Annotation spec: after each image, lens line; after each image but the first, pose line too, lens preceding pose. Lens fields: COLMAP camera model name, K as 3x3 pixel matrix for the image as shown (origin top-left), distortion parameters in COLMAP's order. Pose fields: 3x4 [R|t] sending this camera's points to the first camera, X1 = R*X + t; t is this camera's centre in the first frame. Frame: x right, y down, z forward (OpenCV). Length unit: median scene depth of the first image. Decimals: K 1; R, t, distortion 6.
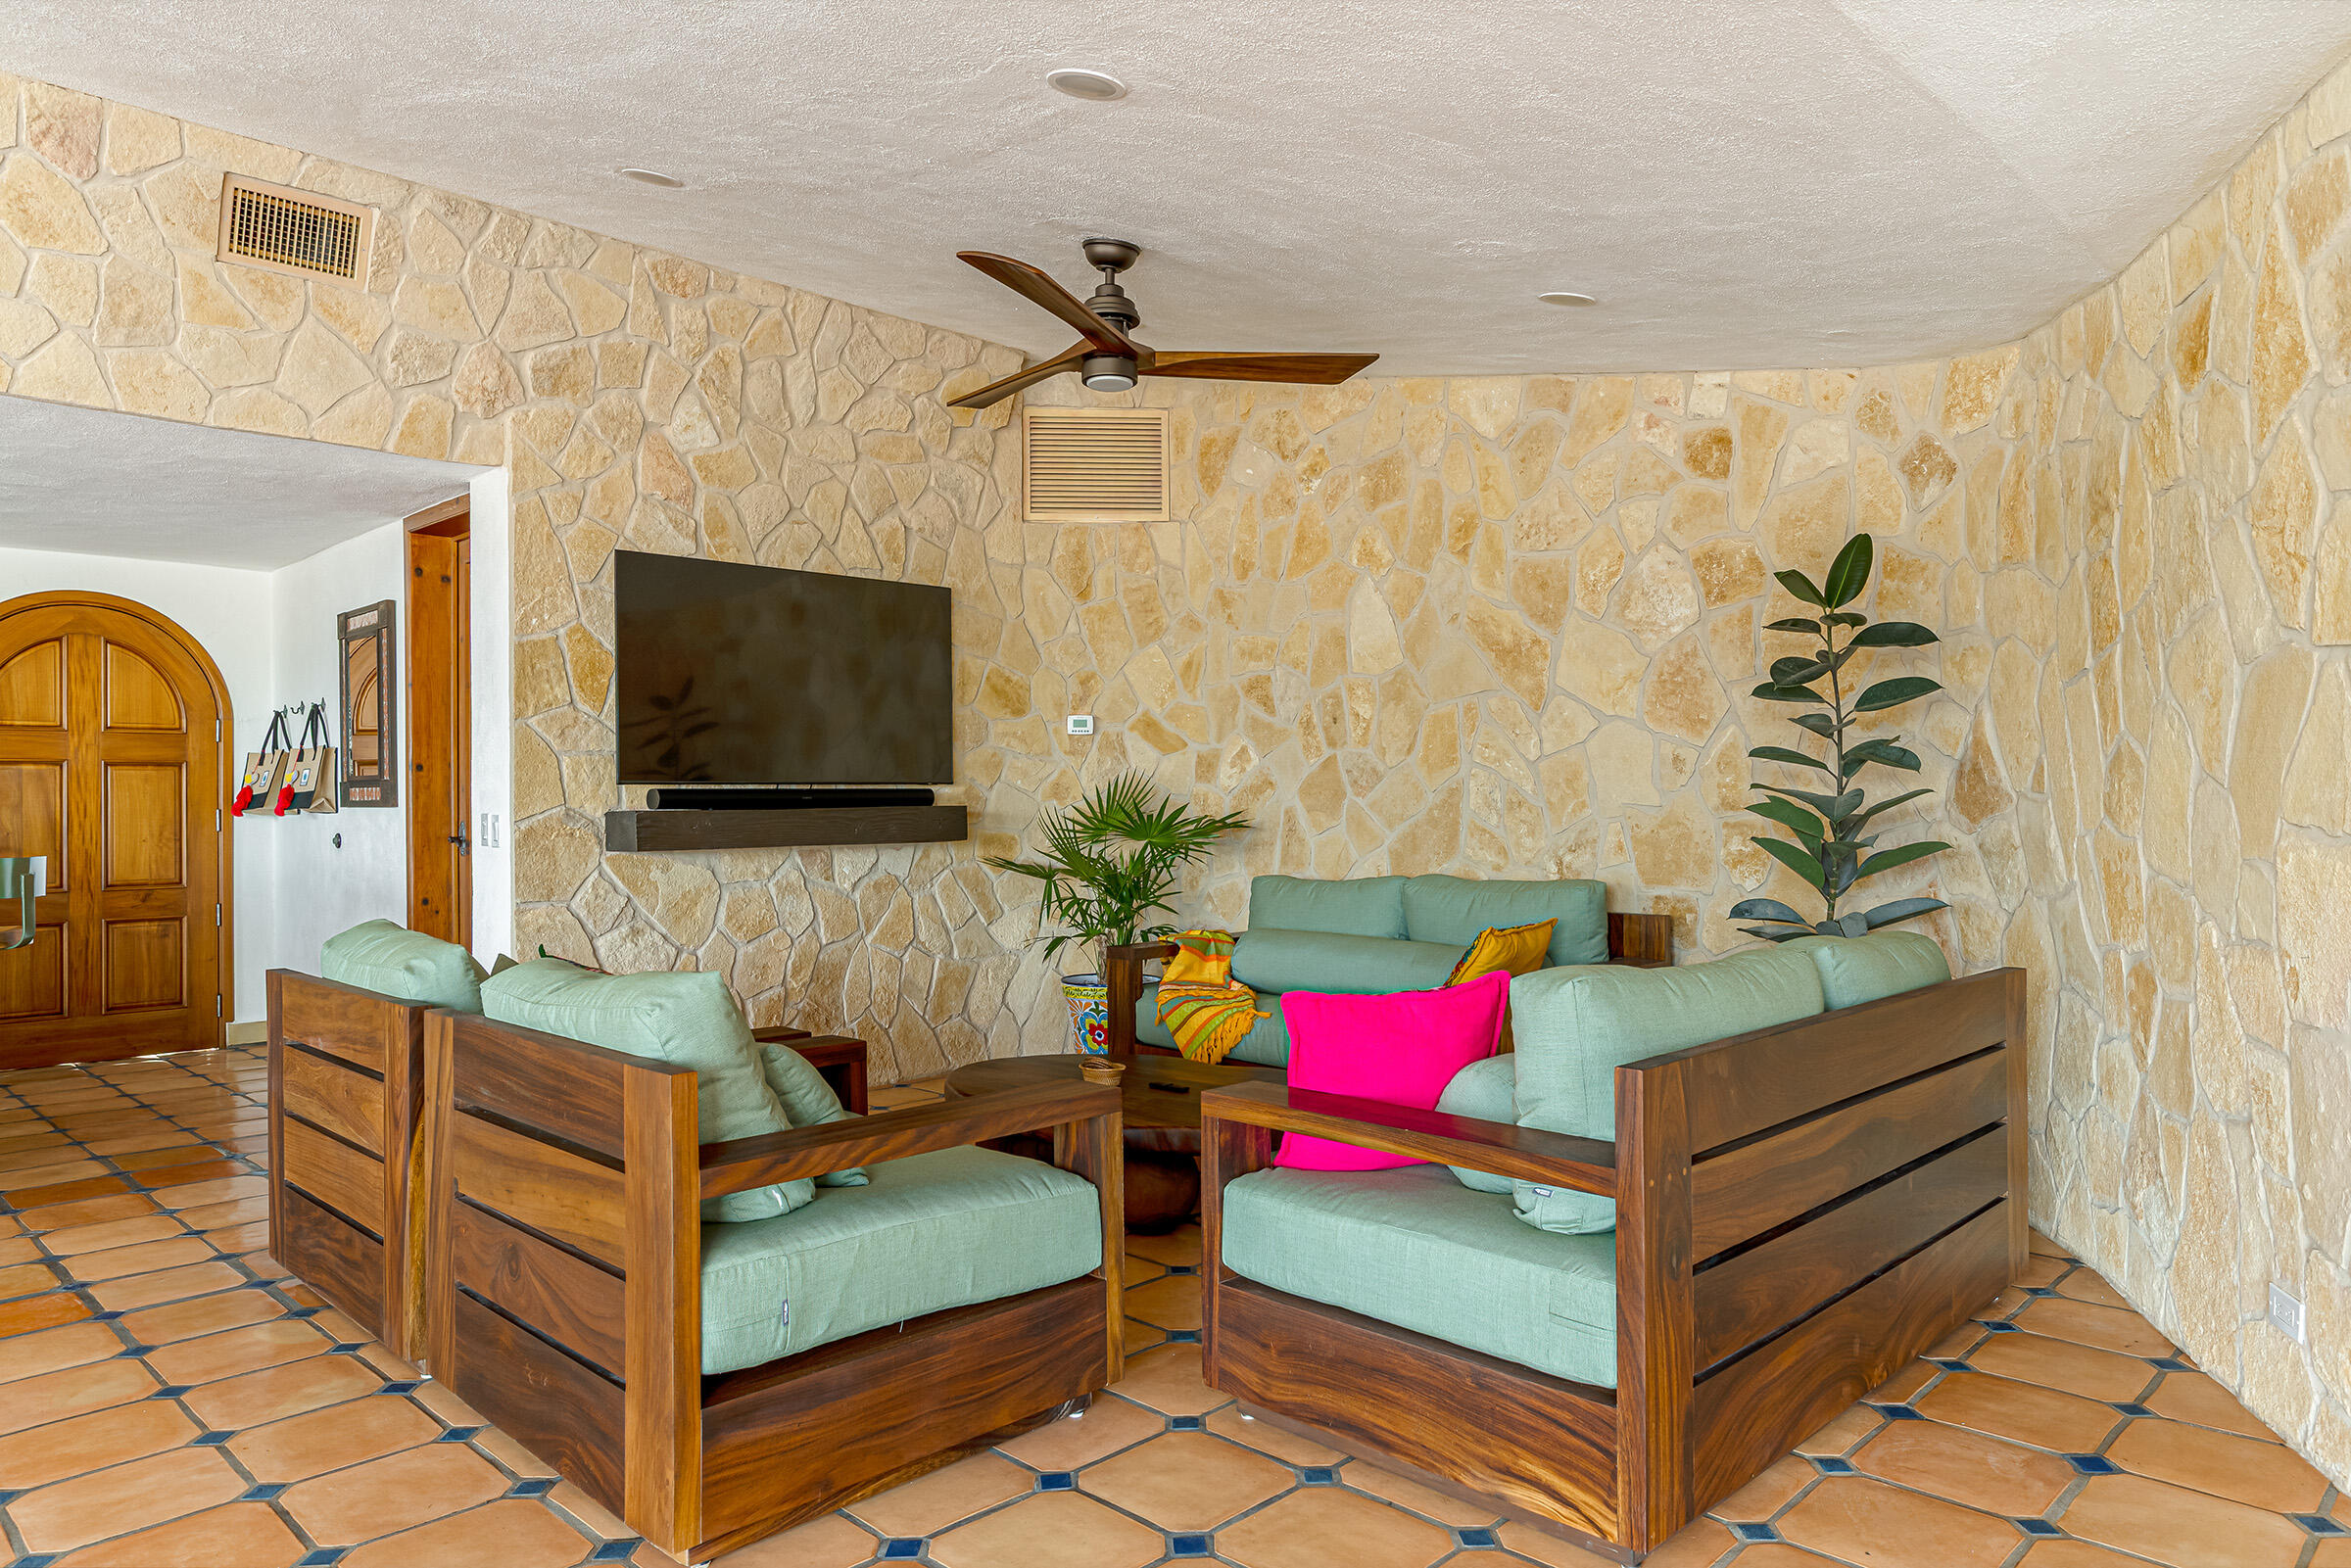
lens RADIAL K [[1514.1, 0, 1192.5], [0, 1514.1, 795.9], [0, 0, 1]] dist [-0.007181, -0.000066]
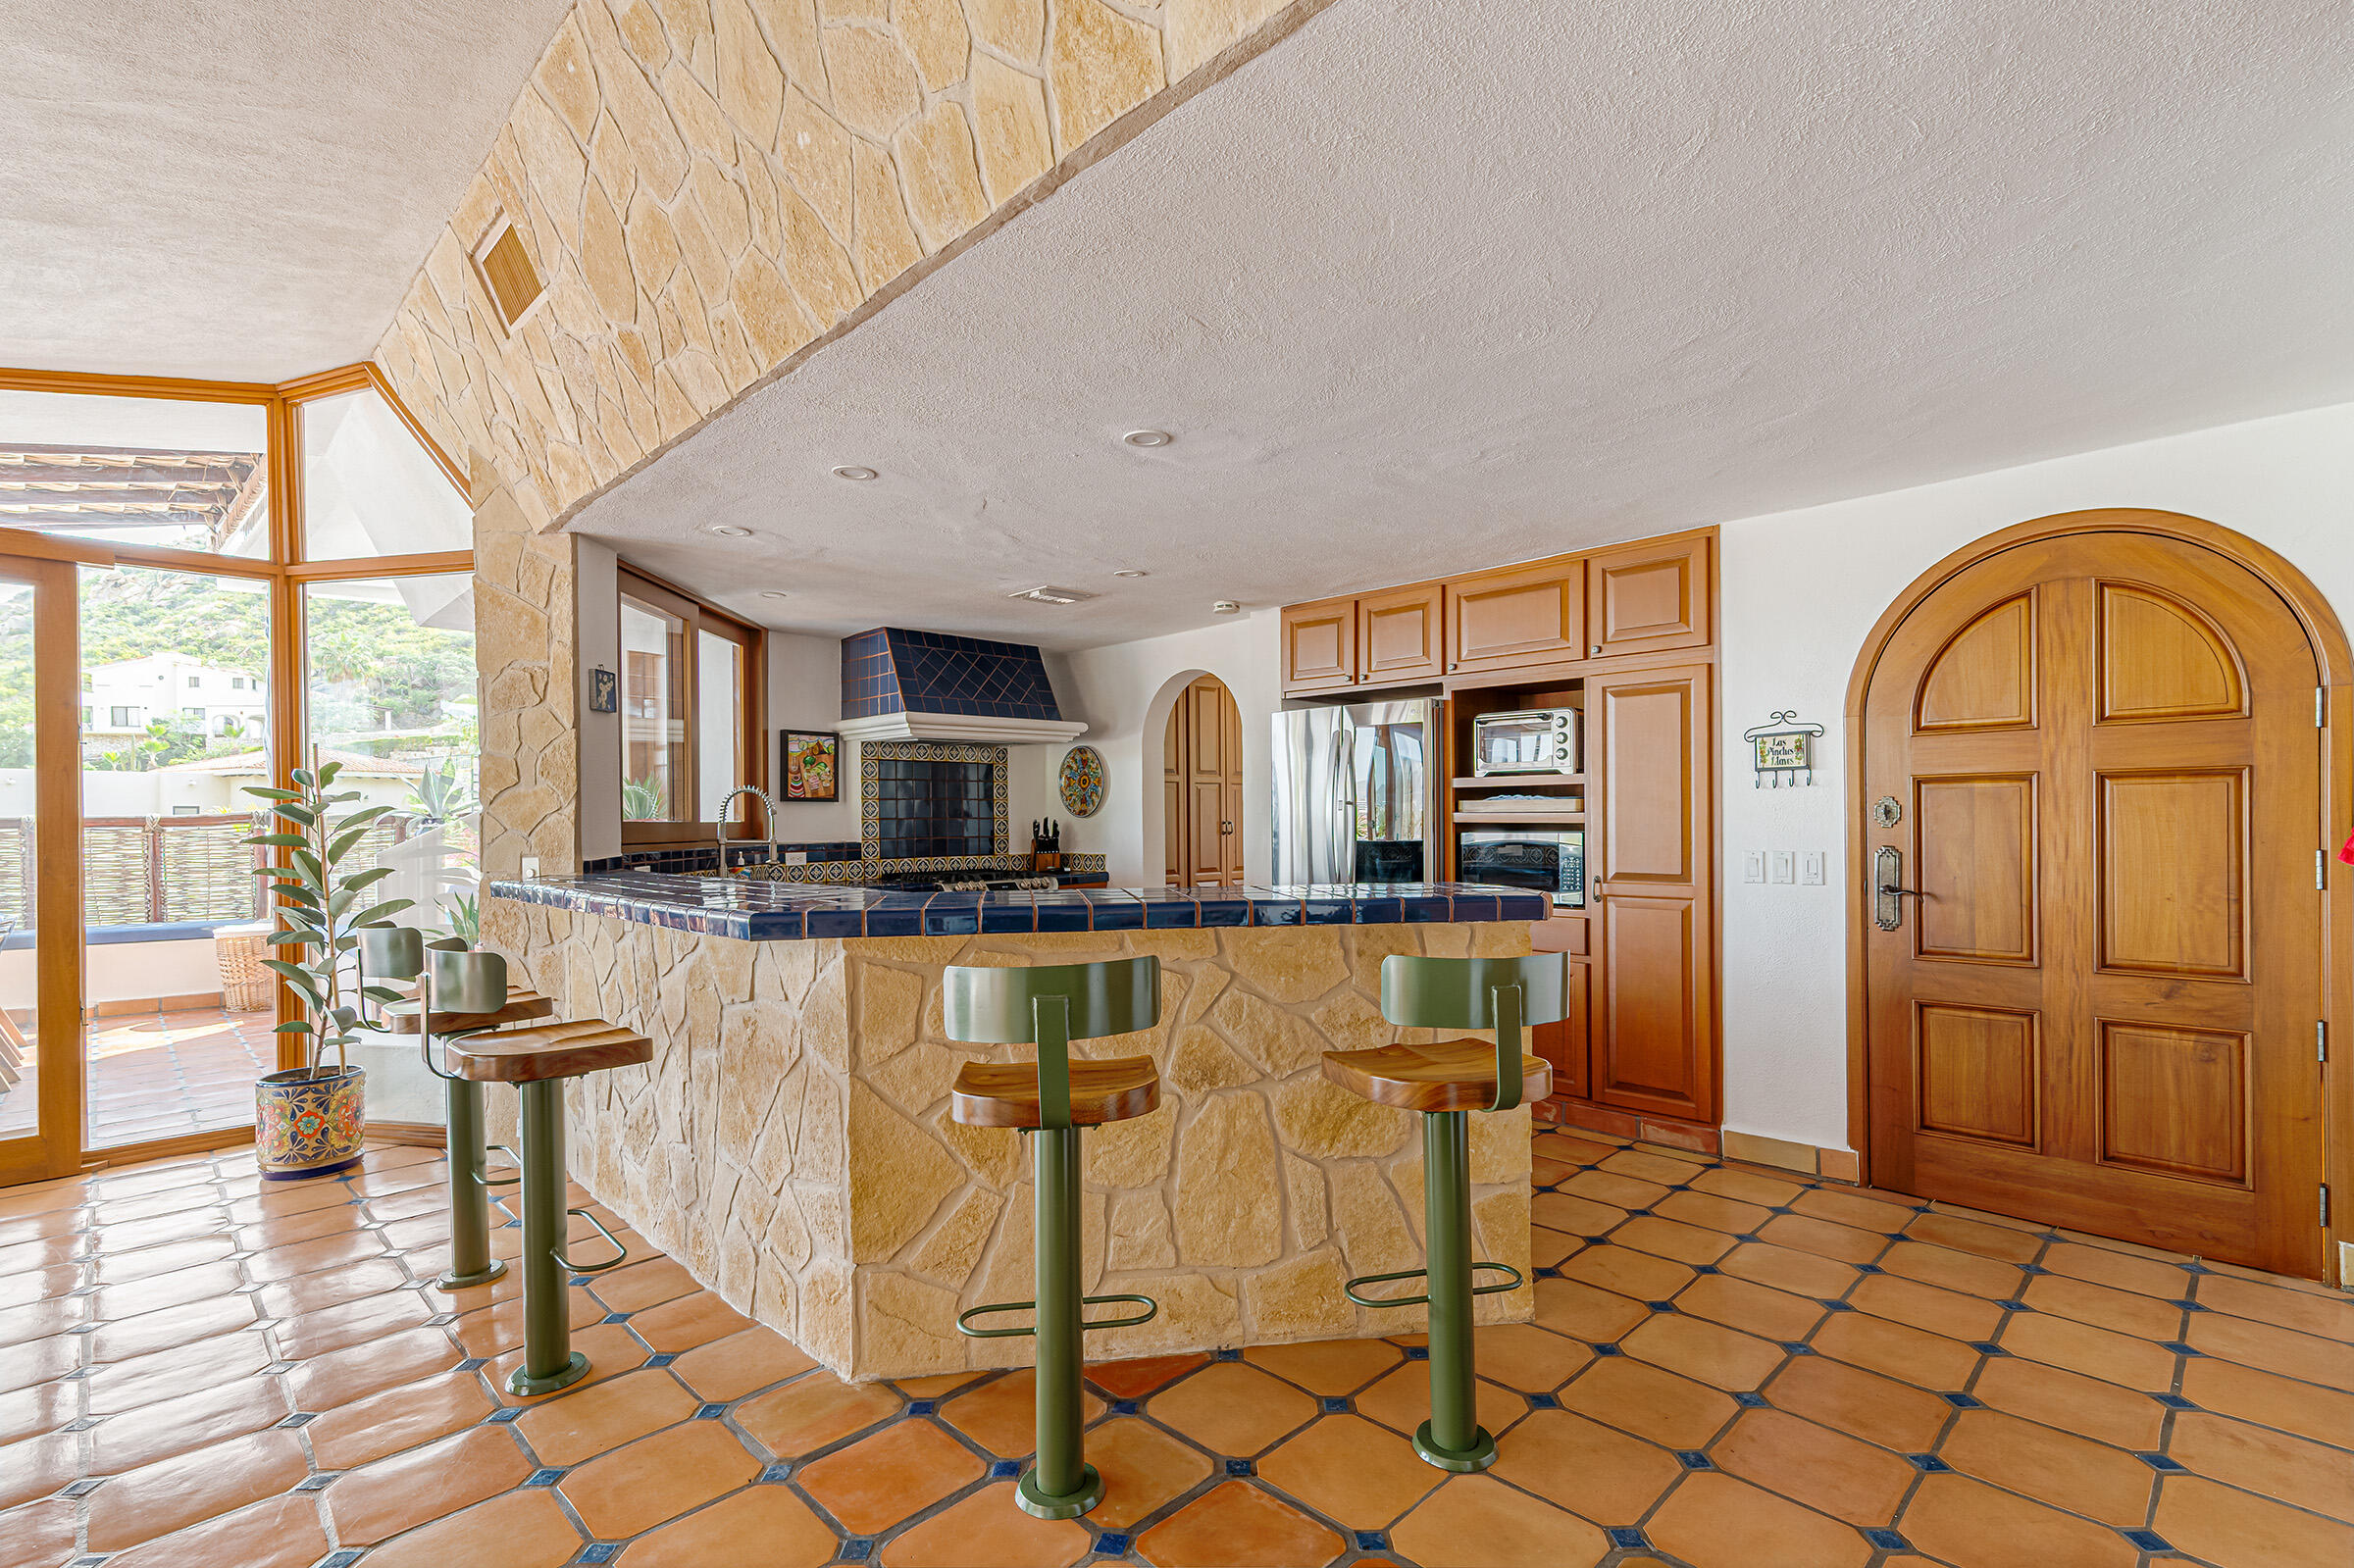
lens RADIAL K [[1075.5, 0, 1178.1], [0, 1075.5, 818.0], [0, 0, 1]] dist [0.003873, 0.000630]
pose [[-0.030851, 0.008141, -0.999491, -0.317809], [0.016719, 0.999831, 0.007627, -0.016881], [0.999384, -0.016475, -0.030982, 0.795052]]
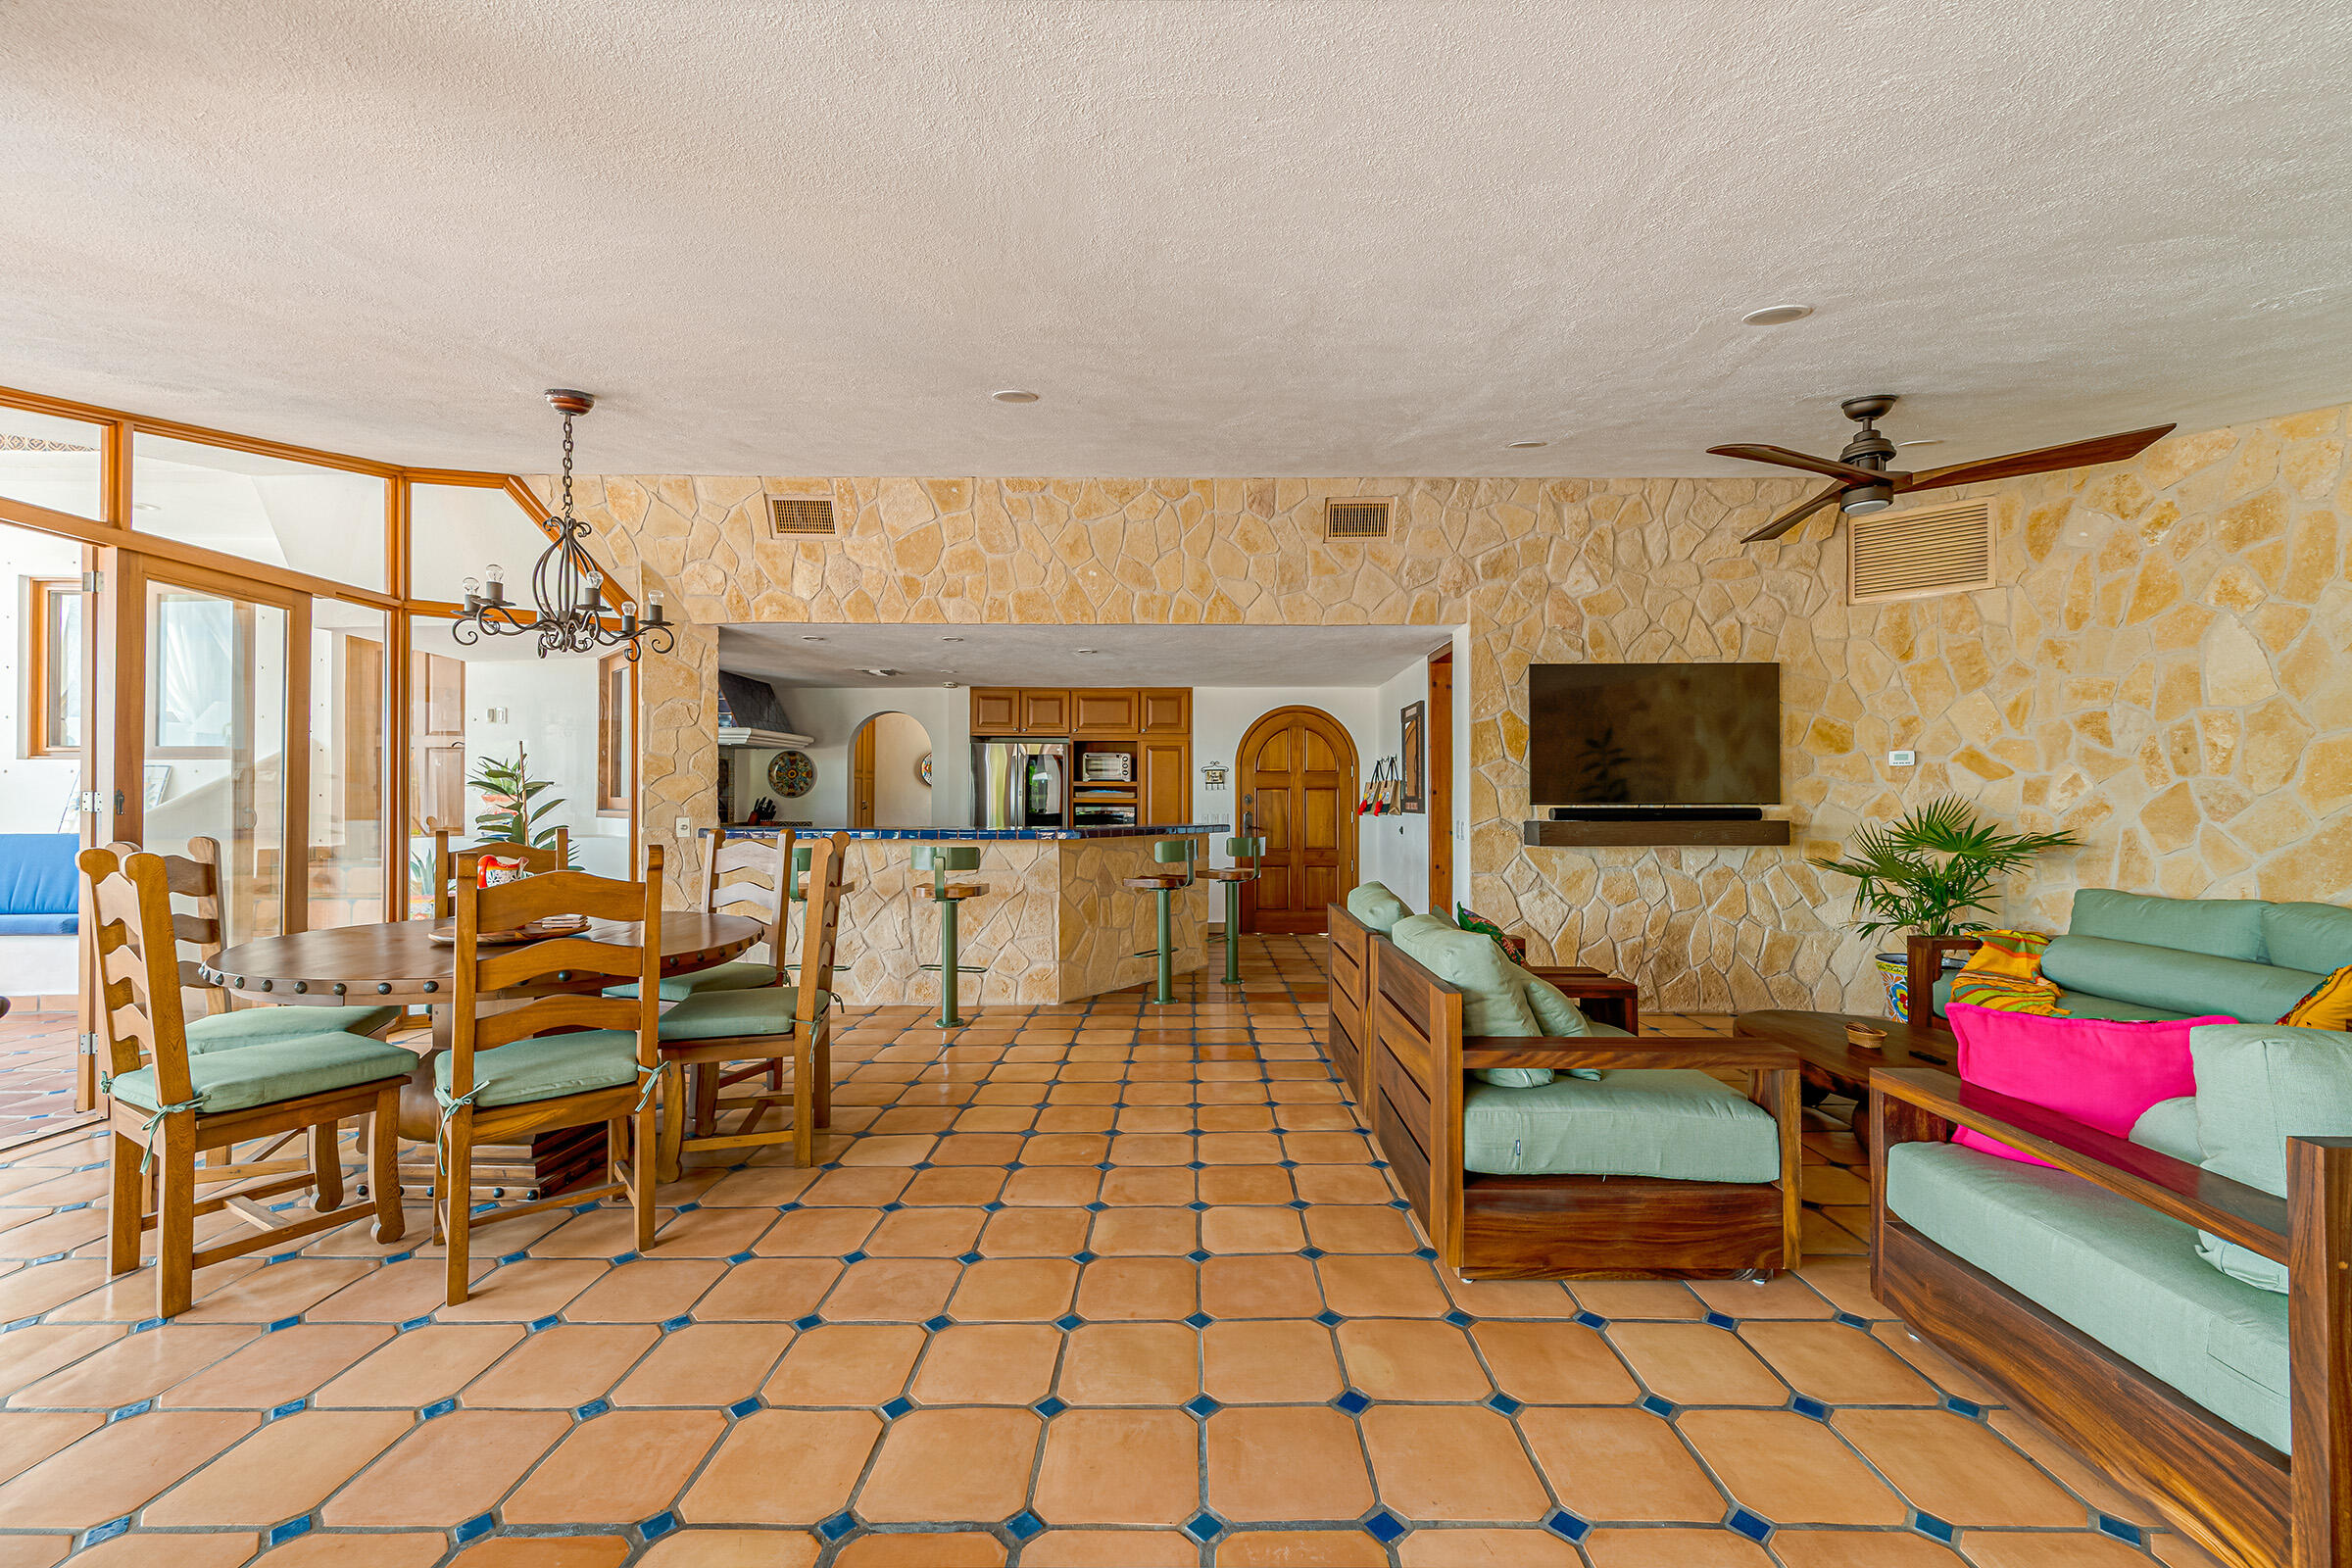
lens RADIAL K [[929.7, 0, 1166.5], [0, 929.7, 791.2], [0, 0, 1]] dist [-0.003316, 0.001110]
pose [[0.674887, 0.001026, -0.737921, 0.105937], [-0.001157, 0.999999, 0.000333, -0.023038], [0.737920, 0.000629, 0.674887, 0.014332]]
